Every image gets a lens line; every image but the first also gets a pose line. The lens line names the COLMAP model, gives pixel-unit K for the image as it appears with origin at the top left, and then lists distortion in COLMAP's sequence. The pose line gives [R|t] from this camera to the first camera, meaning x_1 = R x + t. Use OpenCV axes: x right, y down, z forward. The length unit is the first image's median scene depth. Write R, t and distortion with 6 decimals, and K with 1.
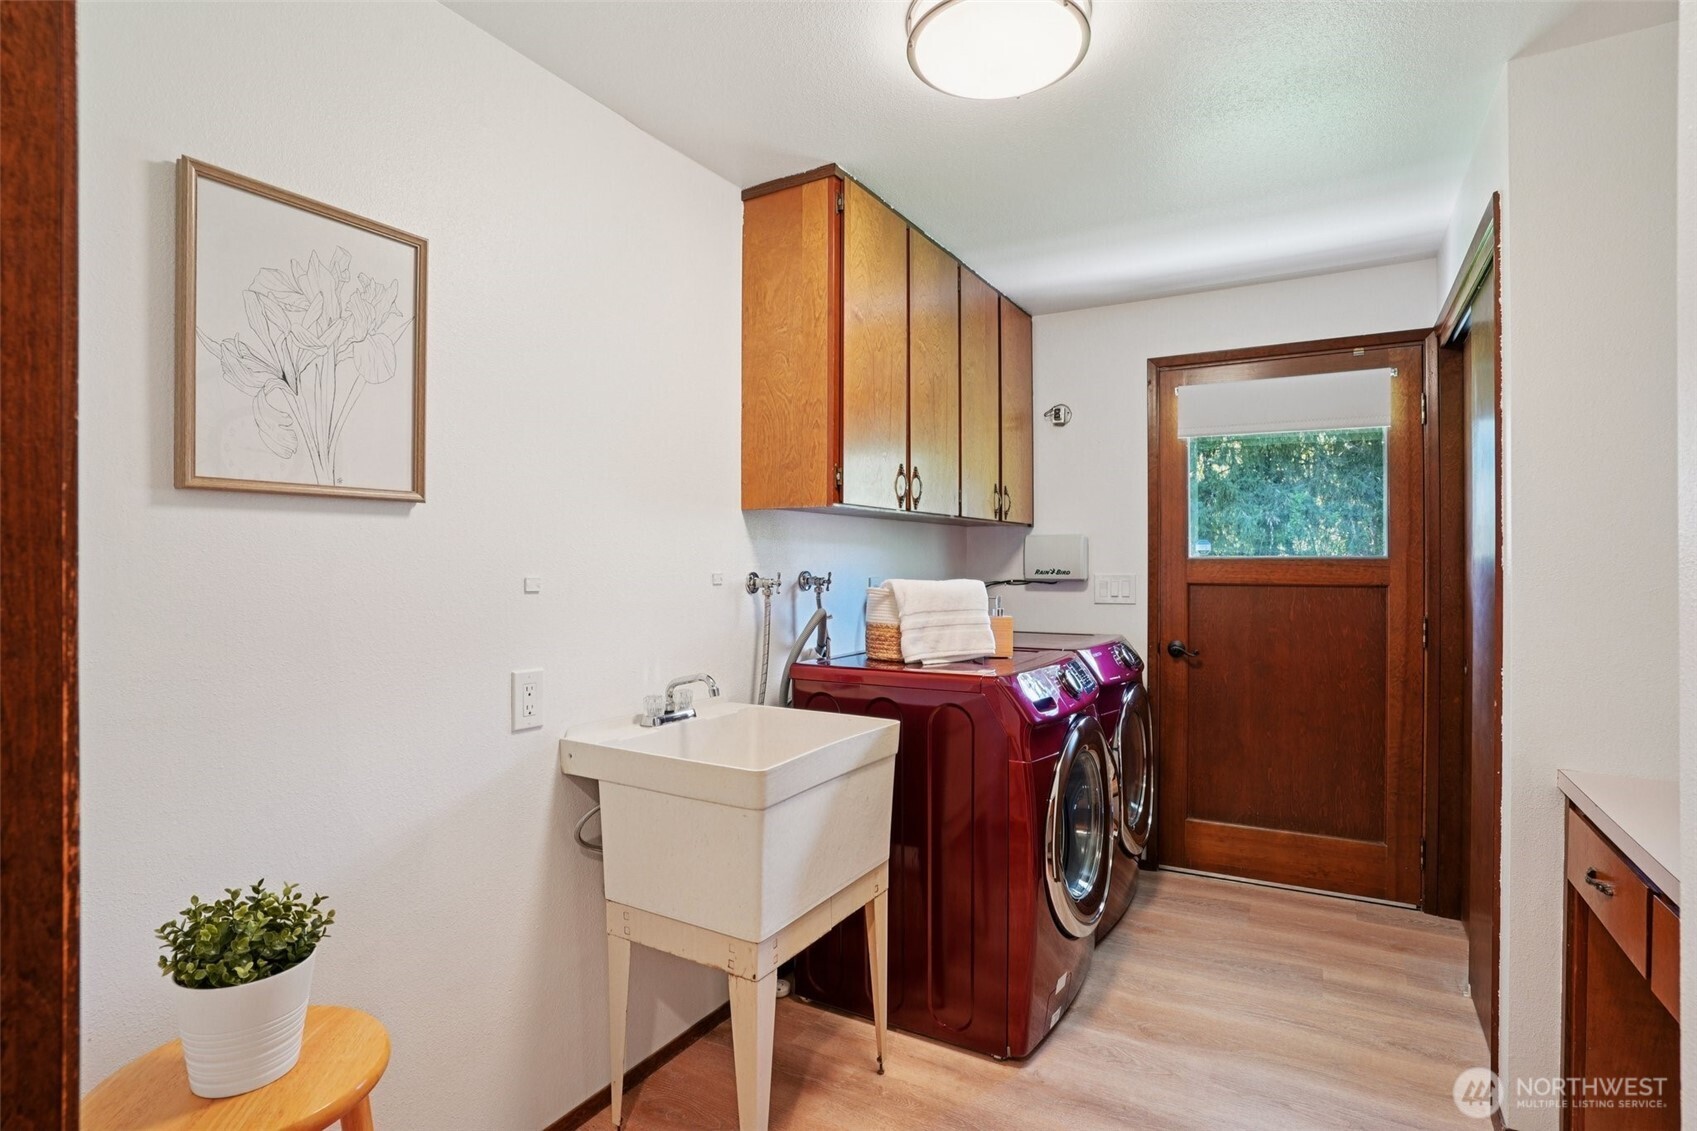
lens RADIAL K [[839.4, 0, 848.5], [0, 839.4, 565.5], [0, 0, 1]] dist [-0.092268, 0.038394]
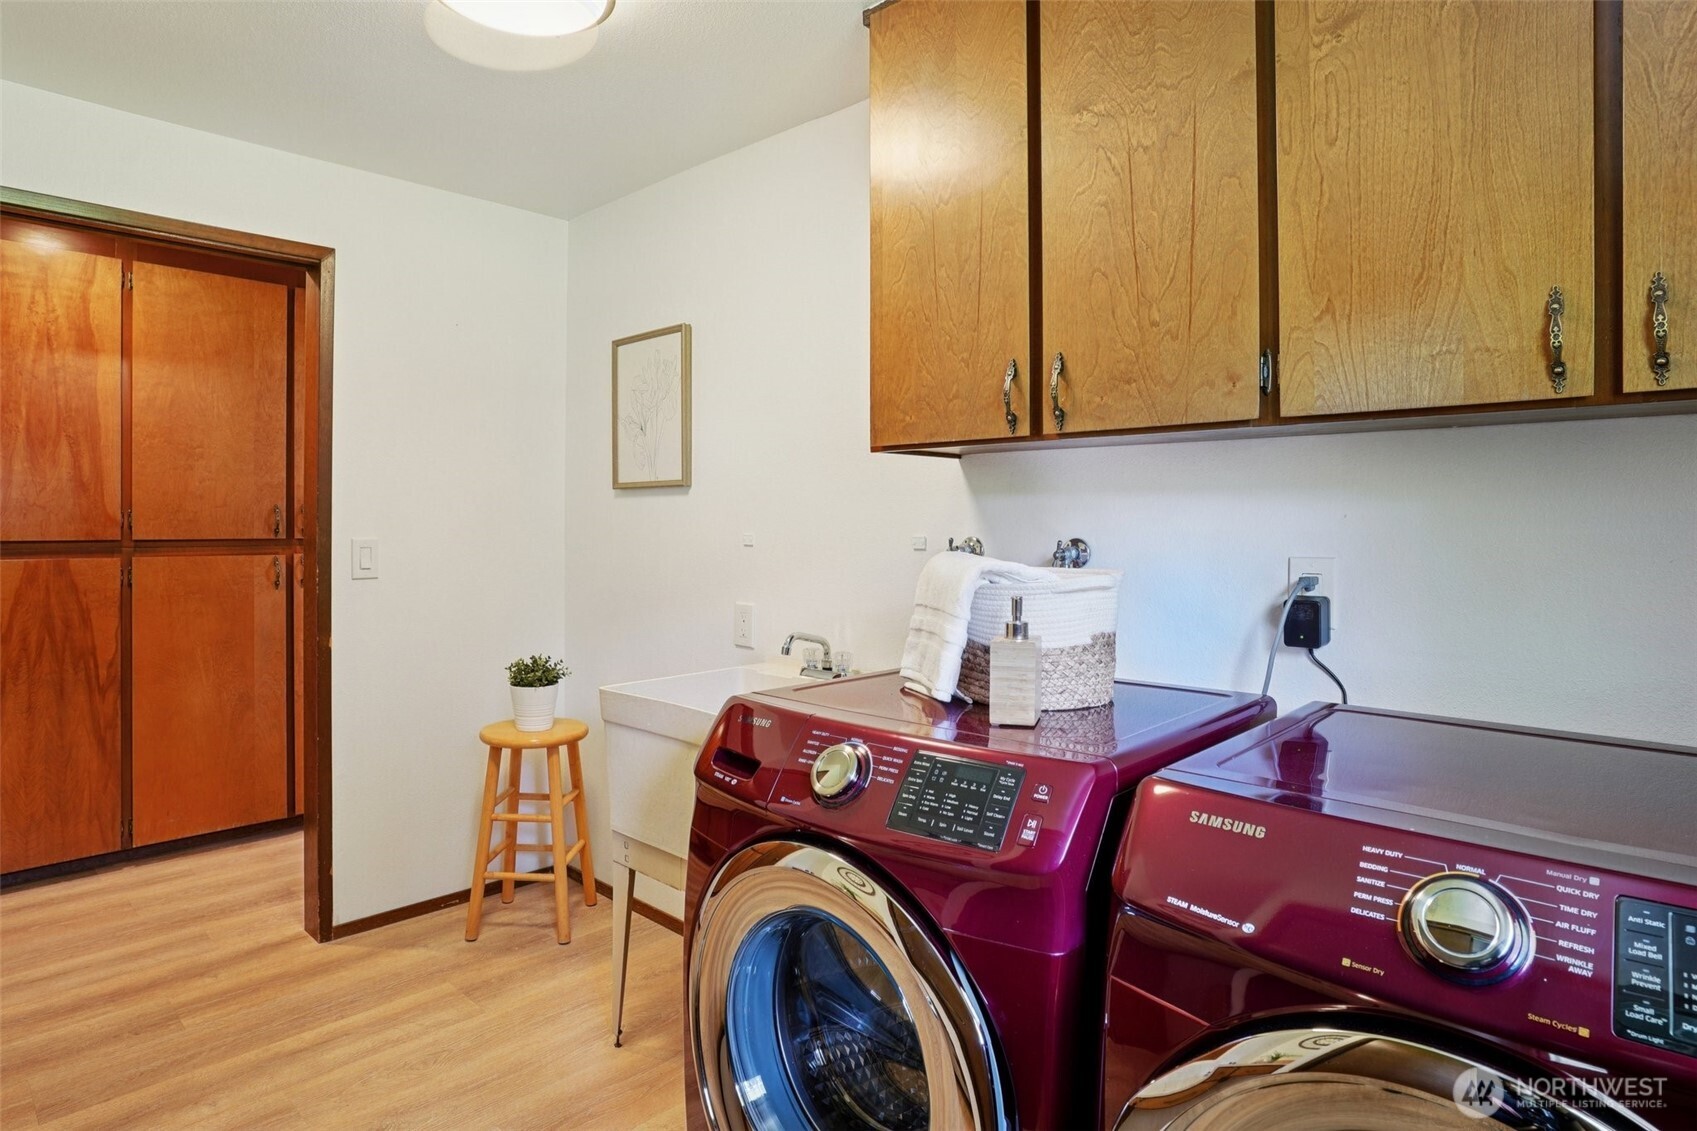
lens RADIAL K [[839.4, 0, 848.5], [0, 839.4, 565.5], [0, 0, 1]] dist [-0.092268, 0.038394]
pose [[-0.153995, 0.040175, -0.987255, 1.098830], [-0.019344, 0.998859, 0.043664, 0.002292], [0.987882, 0.025821, -0.153042, 1.611561]]
